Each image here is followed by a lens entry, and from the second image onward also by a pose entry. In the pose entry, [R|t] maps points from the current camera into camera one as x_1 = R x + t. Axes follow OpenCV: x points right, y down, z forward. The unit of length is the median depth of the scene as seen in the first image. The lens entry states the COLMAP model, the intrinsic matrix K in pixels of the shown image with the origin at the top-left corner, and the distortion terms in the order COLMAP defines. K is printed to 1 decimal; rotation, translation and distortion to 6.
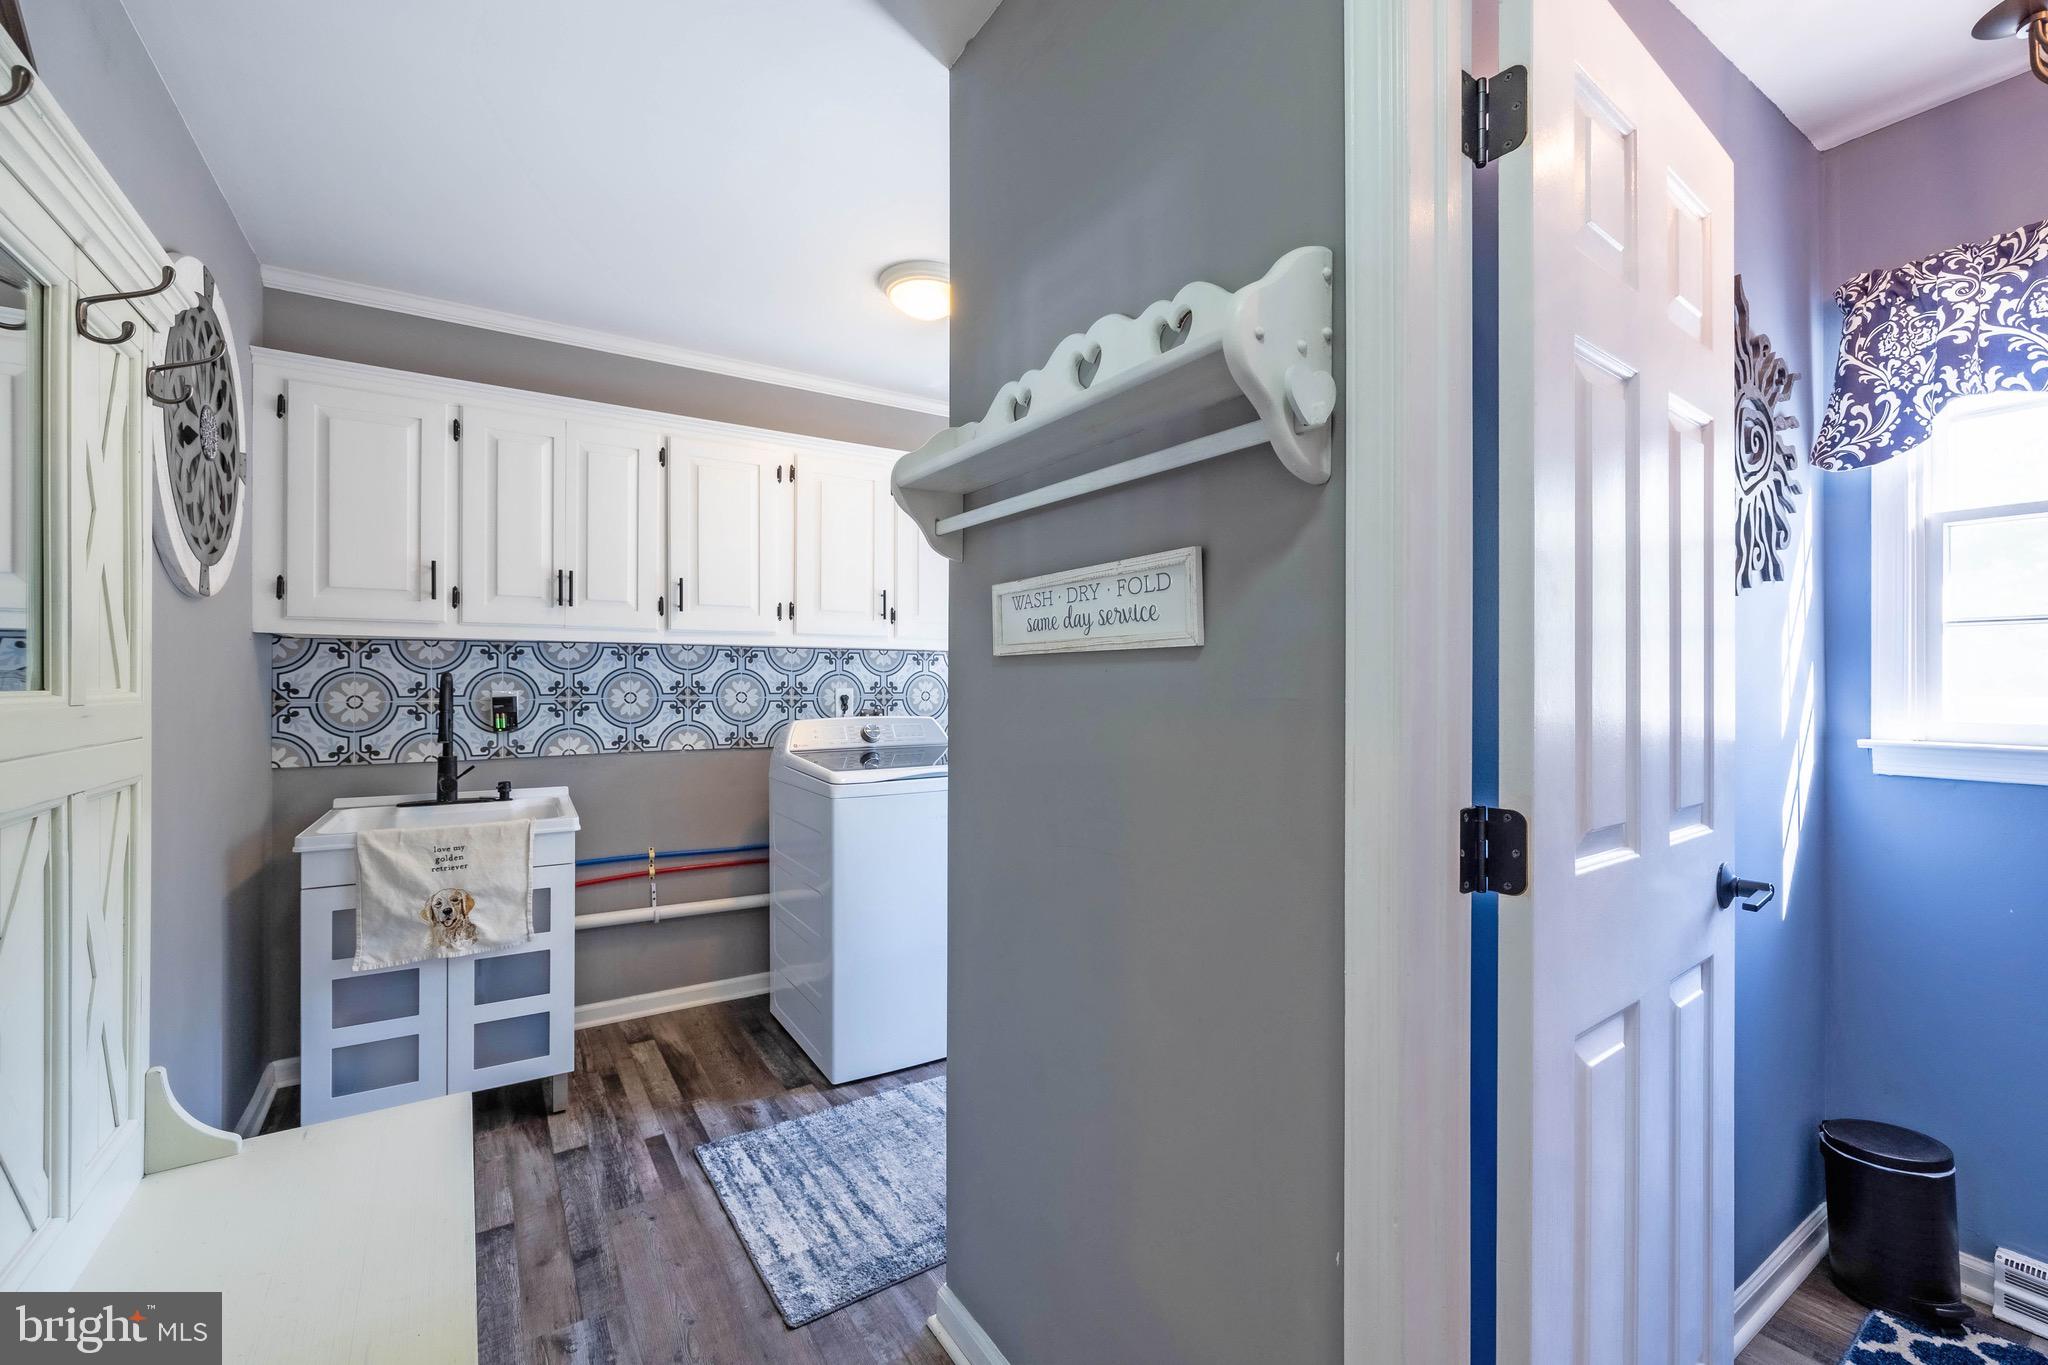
lens RADIAL K [[862.4, 0, 1043.8], [0, 862.4, 672.4], [0, 0, 1]] dist [0.000145, 0.000337]
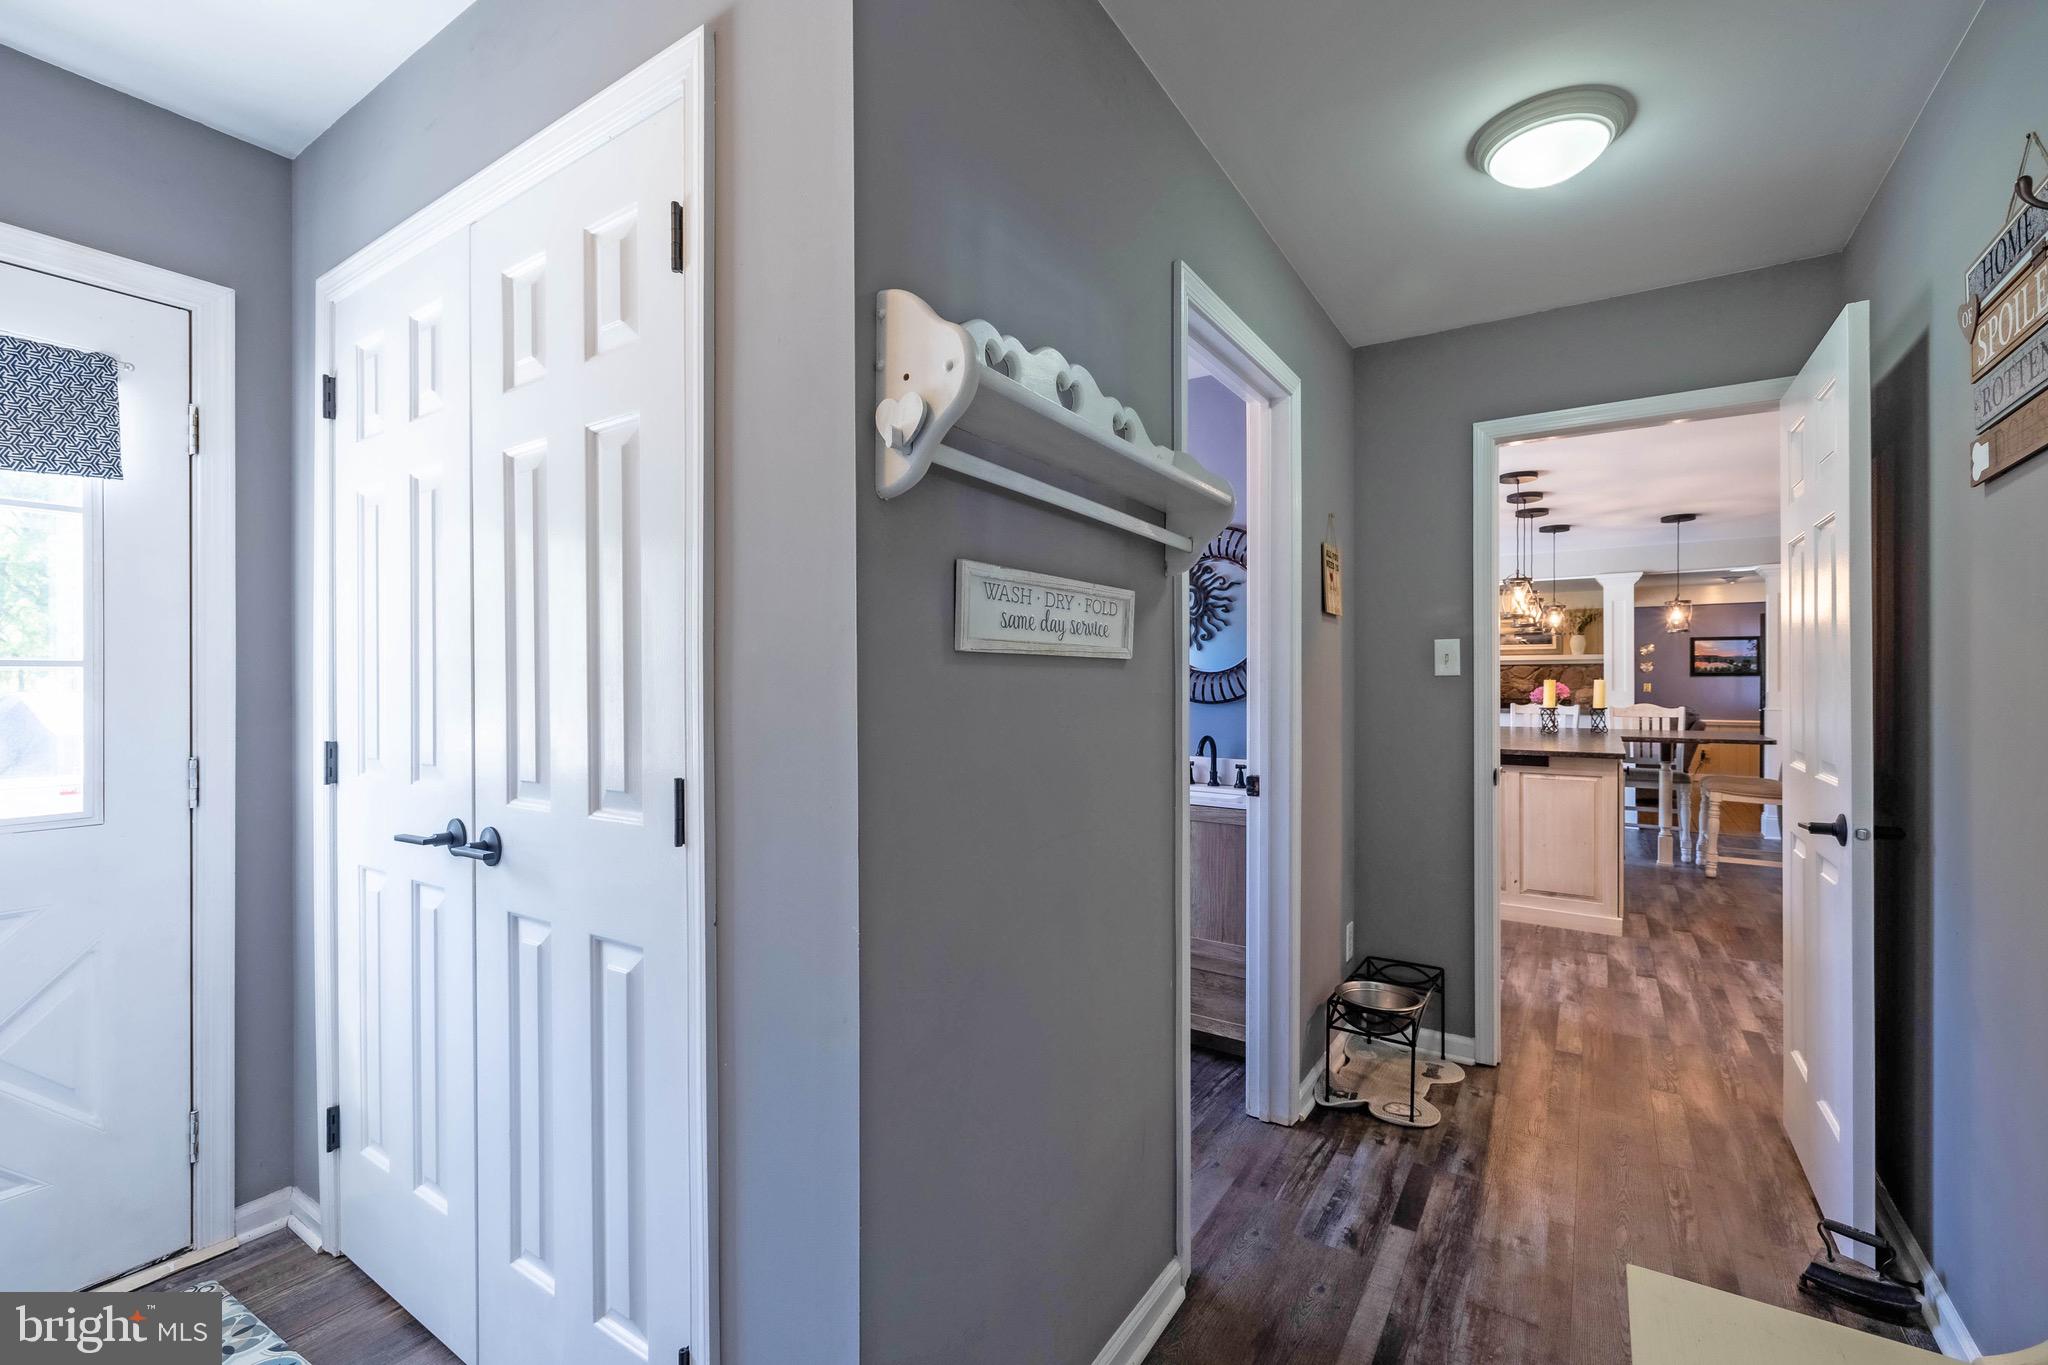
lens RADIAL K [[862.4, 0, 1046.2], [0, 862.4, 689.6], [0, 0, 1]] dist [0.000145, 0.000337]
pose [[-0.399142, -0.011994, 0.916811, -0.671378], [-0.015744, 0.999857, 0.006227, 0.008626], [-0.916754, -0.011949, -0.399273, 1.035978]]
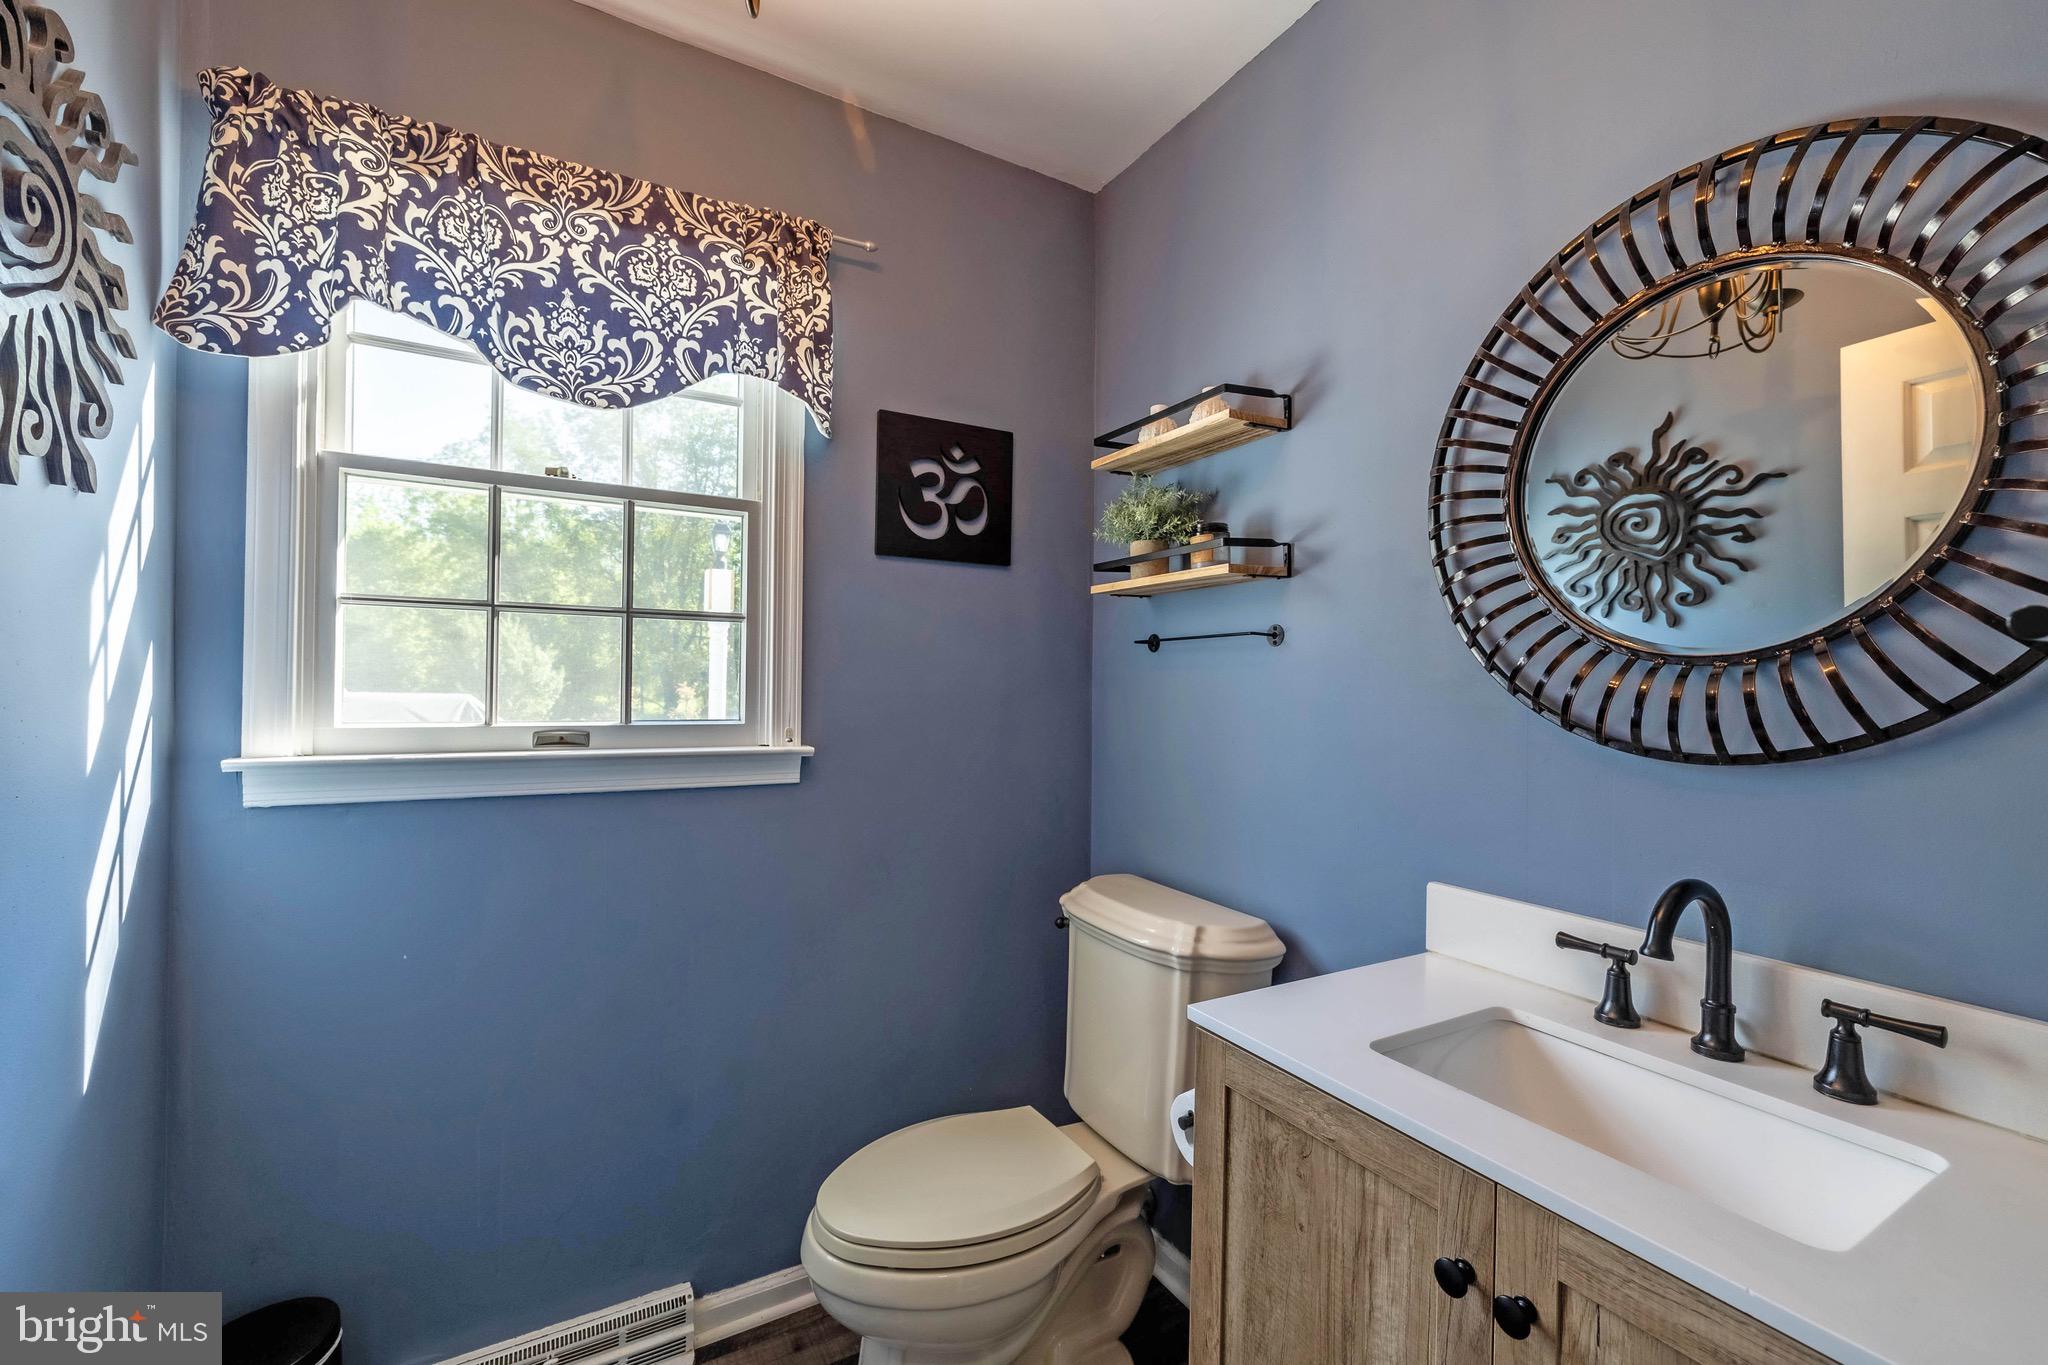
lens RADIAL K [[862.4, 0, 1027.8], [0, 862.4, 687.6], [0, 0, 1]] dist [0.000145, 0.000337]
pose [[0.063058, -0.000300, 0.998010, 0.333264], [-0.022088, 0.999755, 0.001696, 0.005980], [-0.997765, -0.022151, 0.063036, 0.353485]]
